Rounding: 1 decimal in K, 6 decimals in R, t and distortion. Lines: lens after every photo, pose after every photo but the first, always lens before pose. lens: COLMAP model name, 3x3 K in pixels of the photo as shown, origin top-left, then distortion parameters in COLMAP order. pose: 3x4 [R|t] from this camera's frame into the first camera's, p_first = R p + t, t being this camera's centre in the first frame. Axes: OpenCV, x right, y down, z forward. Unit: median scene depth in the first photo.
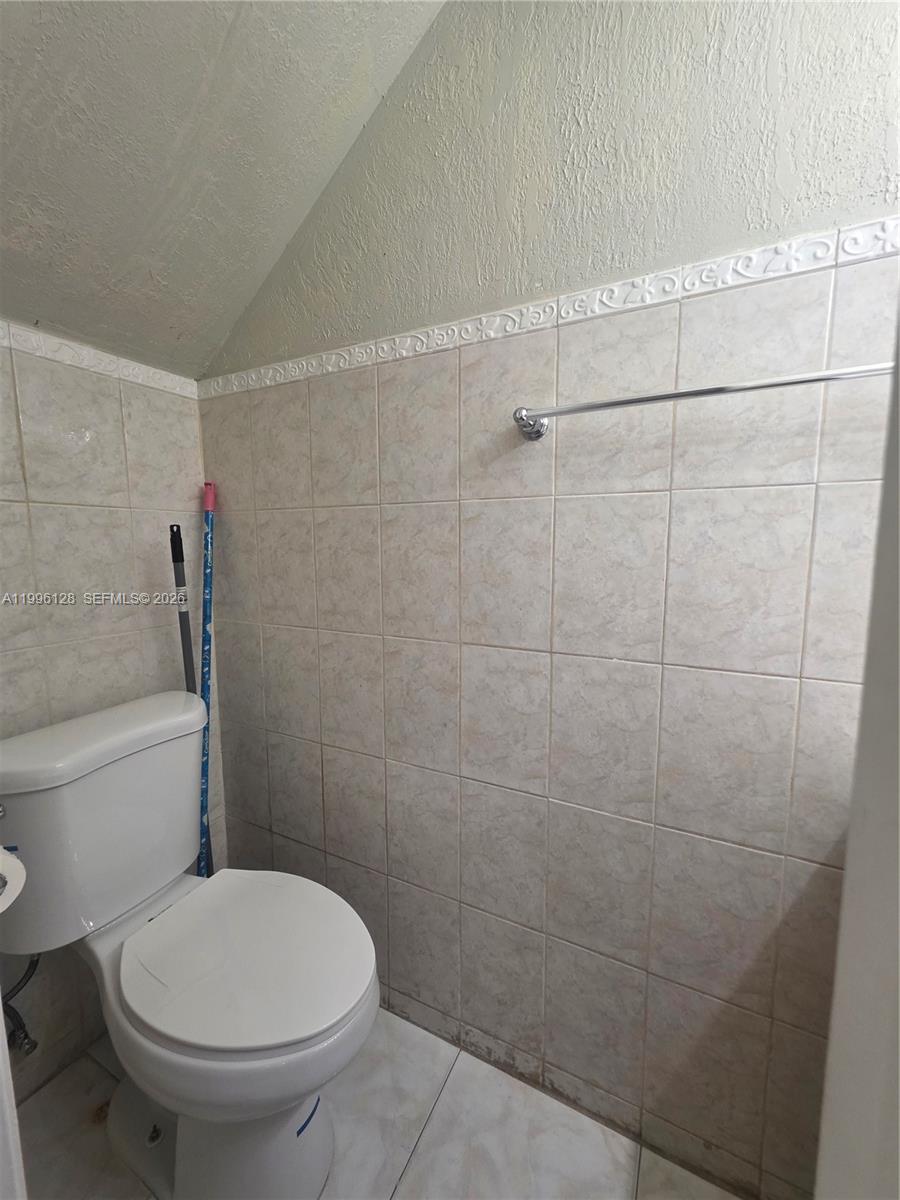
lens RADIAL K [[474.8, 0, 466.2], [0, 474.8, 600.4], [0, 0, 1]] dist [0.003385, -0.000281]
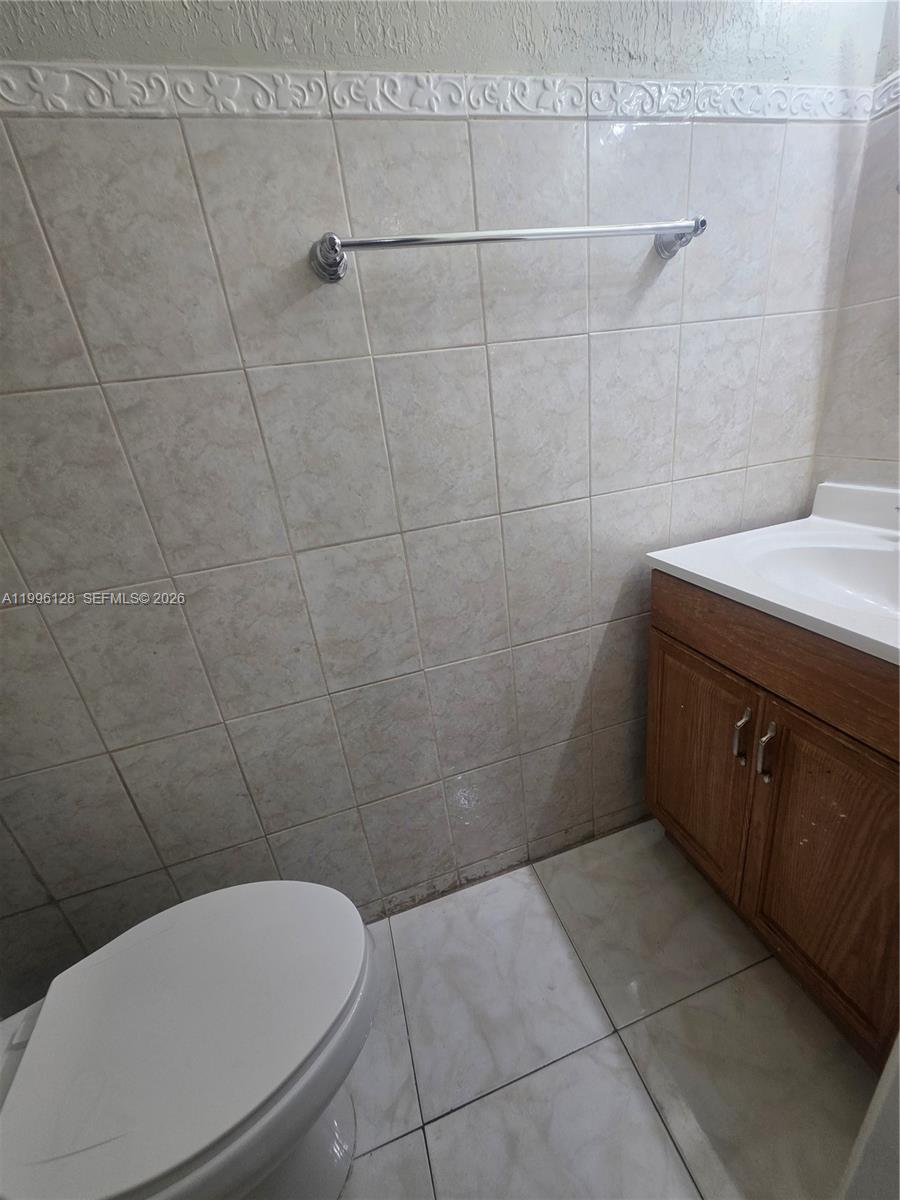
lens RADIAL K [[474.8, 0, 466.2], [0, 474.8, 600.4], [0, 0, 1]] dist [0.003385, -0.000281]
pose [[0.722343, -0.342757, 0.600615, -0.369865], [0.198264, 0.934710, 0.294971, -0.021346], [-0.662504, -0.093990, 0.743138, 0.186882]]
